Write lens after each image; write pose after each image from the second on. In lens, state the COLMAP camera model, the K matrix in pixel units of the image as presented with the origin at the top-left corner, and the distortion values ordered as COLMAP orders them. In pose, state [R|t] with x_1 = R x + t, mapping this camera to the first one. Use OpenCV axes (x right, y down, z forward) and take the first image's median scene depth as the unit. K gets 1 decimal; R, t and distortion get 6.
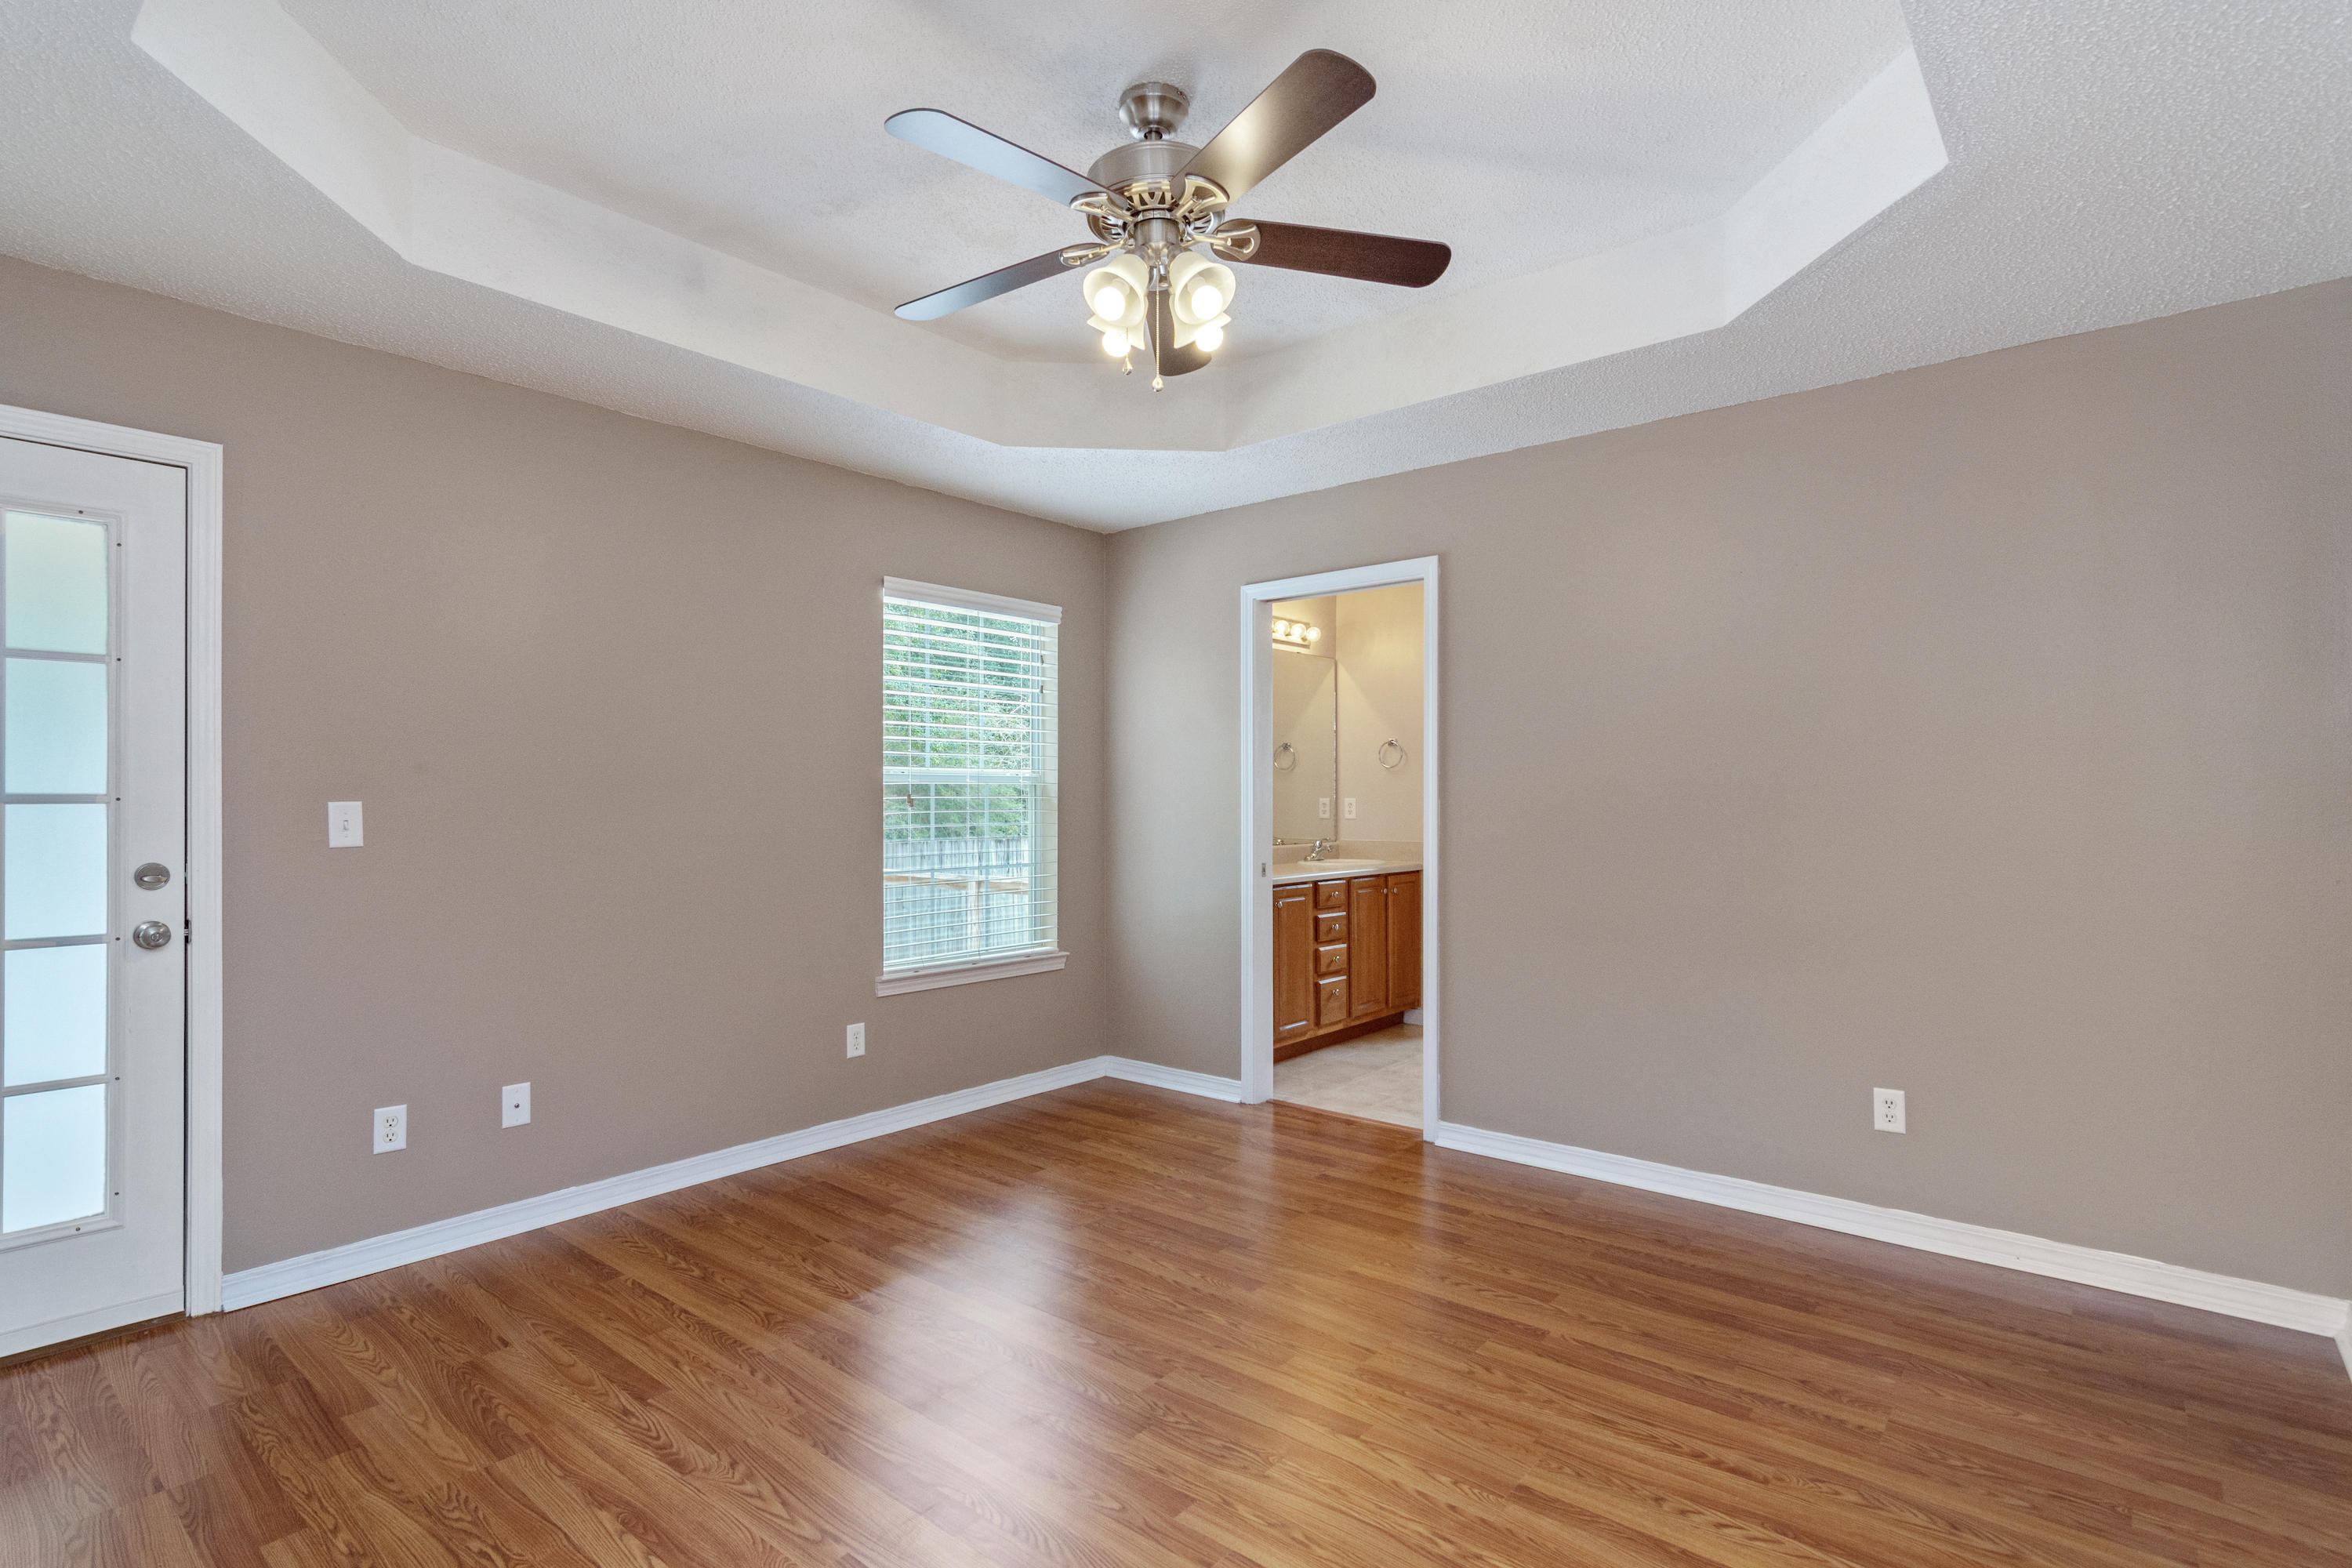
lens RADIAL K [[1160.5, 0, 1169.2], [0, 1160.5, 793.7], [0, 0, 1]] dist [-0.003230, 0.002276]
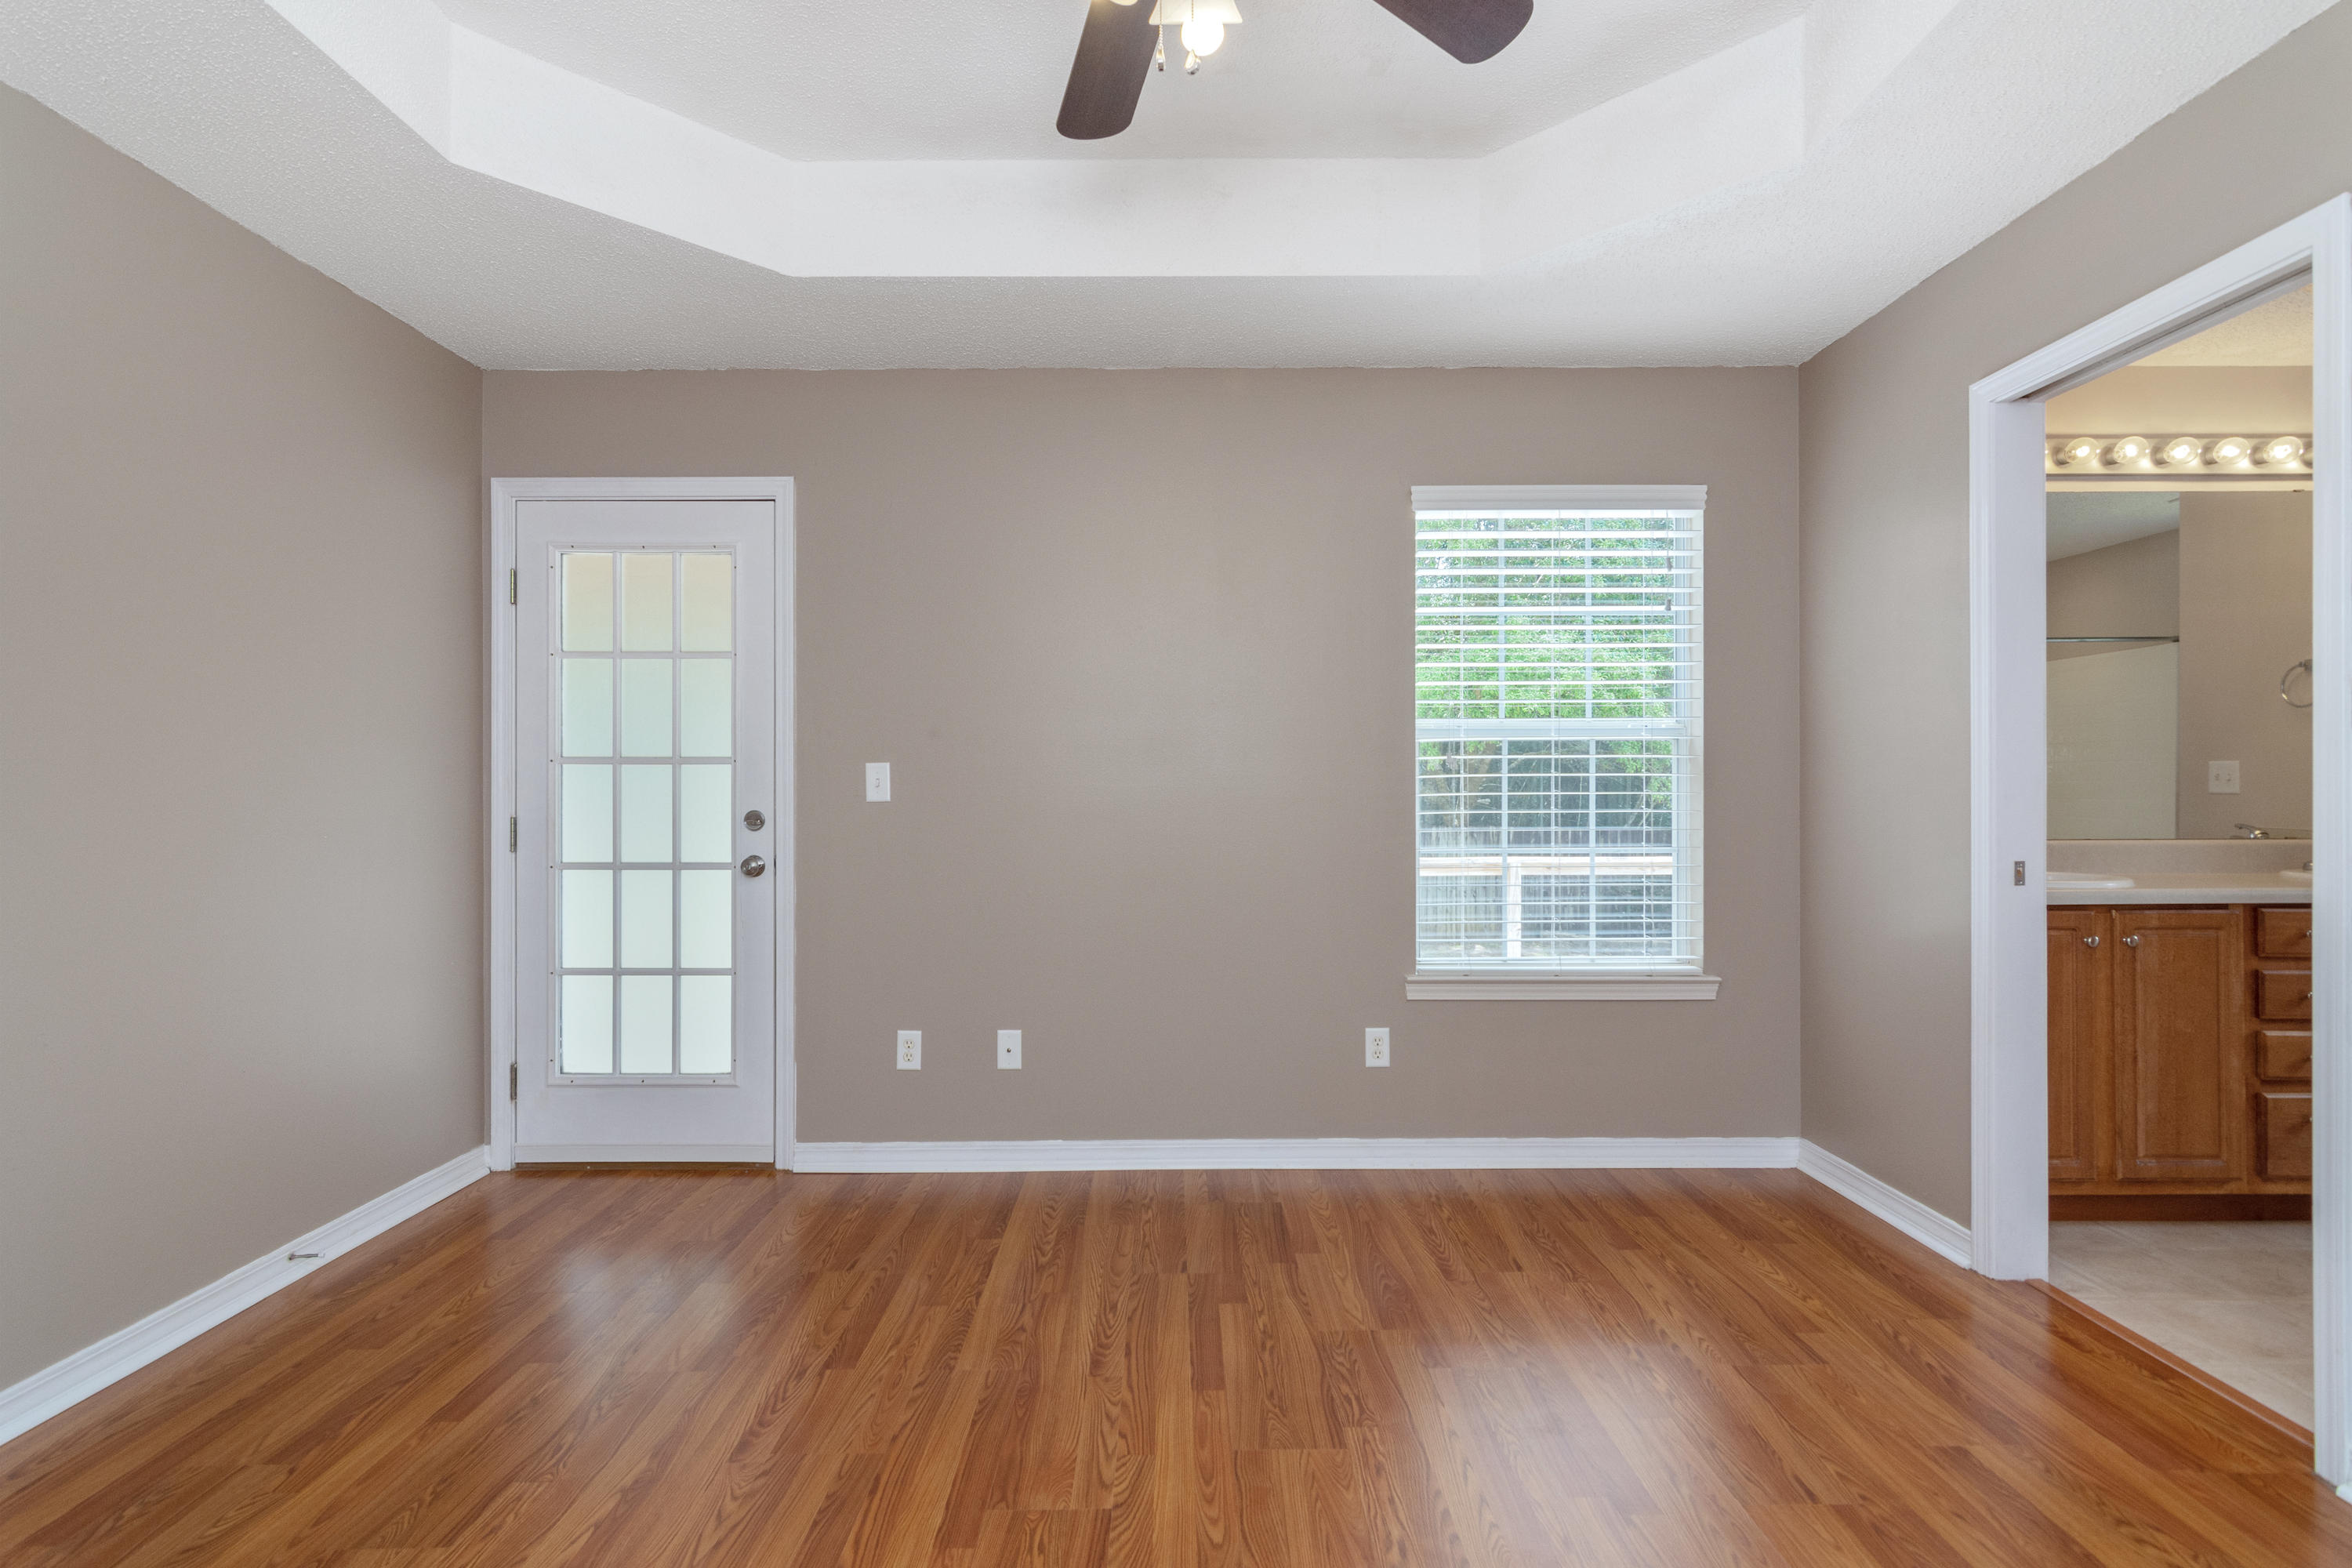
lens RADIAL K [[1160.5, 0, 1155.6], [0, 1160.5, 783.8], [0, 0, 1]] dist [-0.003230, 0.002276]
pose [[0.645350, -0.002732, -0.763882, 0.258929], [0.004134, 0.999991, -0.000084, 0.021147], [0.763876, -0.003104, 0.645356, 0.329394]]
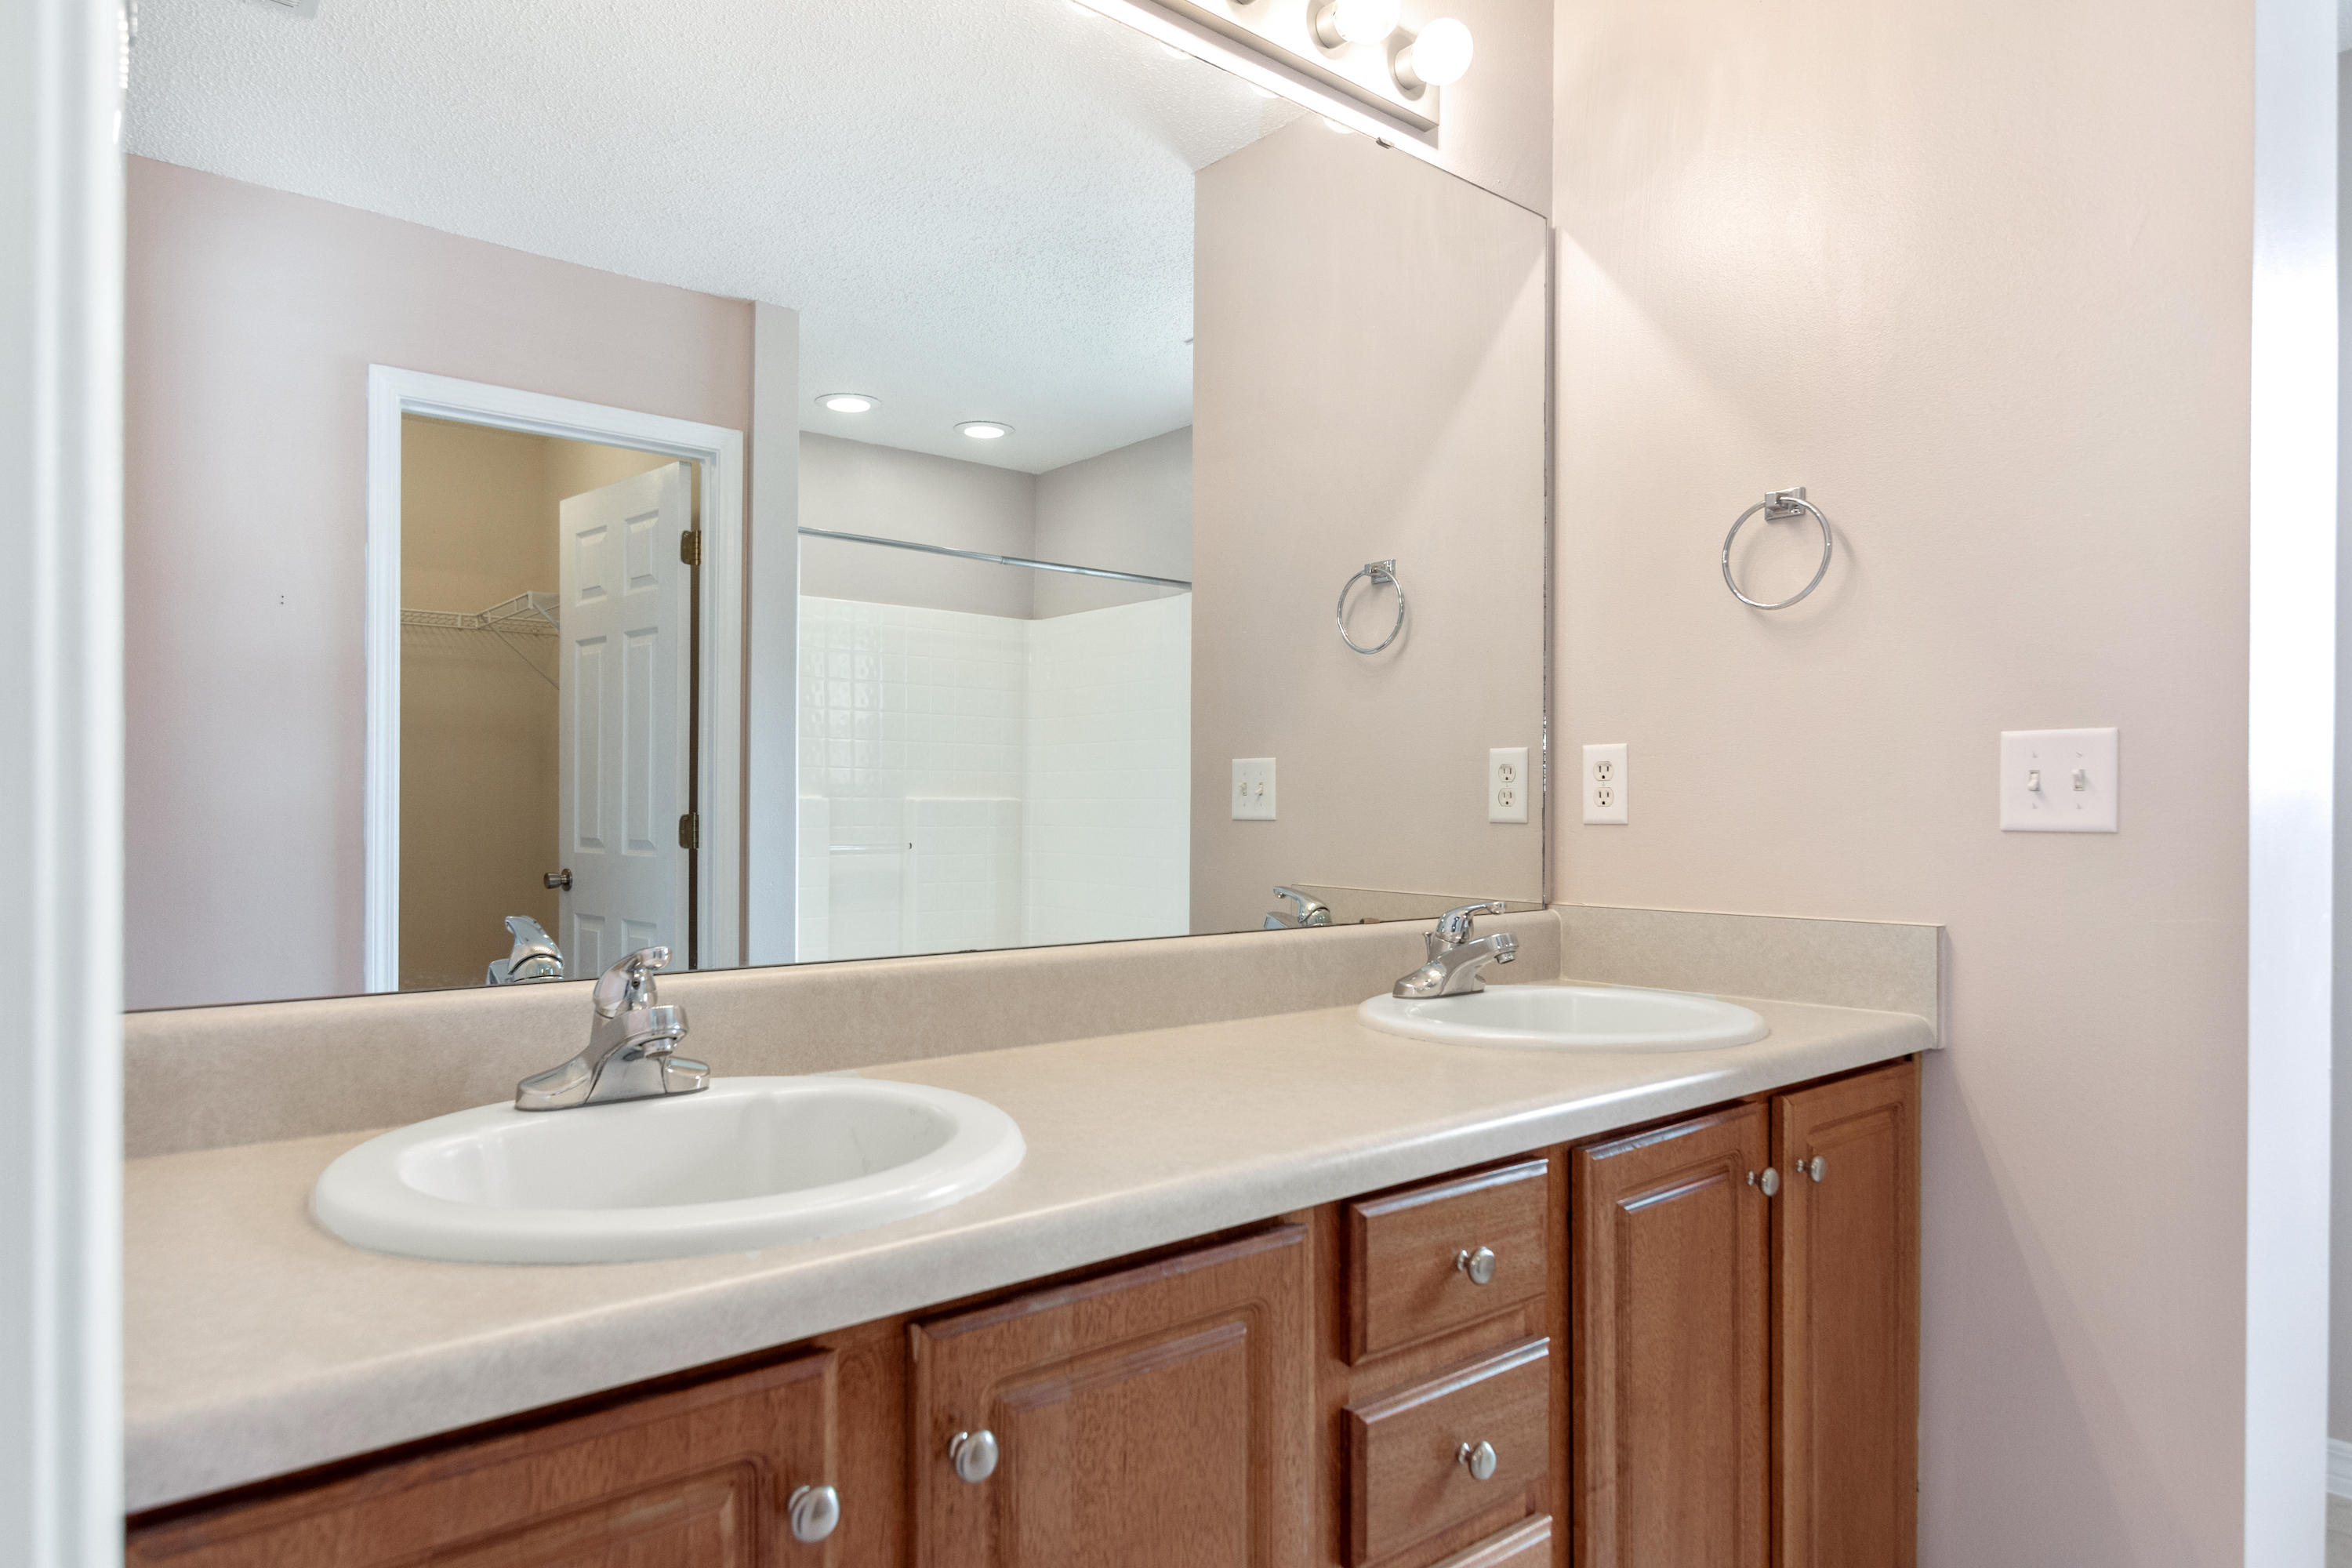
lens RADIAL K [[1402.4, 0, 1185.9], [0, 1402.4, 794.4], [0, 0, 1]] dist [-0.000240, 0.000046]
pose [[0.986412, 0.002091, -0.164277, 0.170082], [-0.004168, 0.999916, -0.012295, 0.028474], [0.164238, 0.012813, 0.986338, 1.002765]]
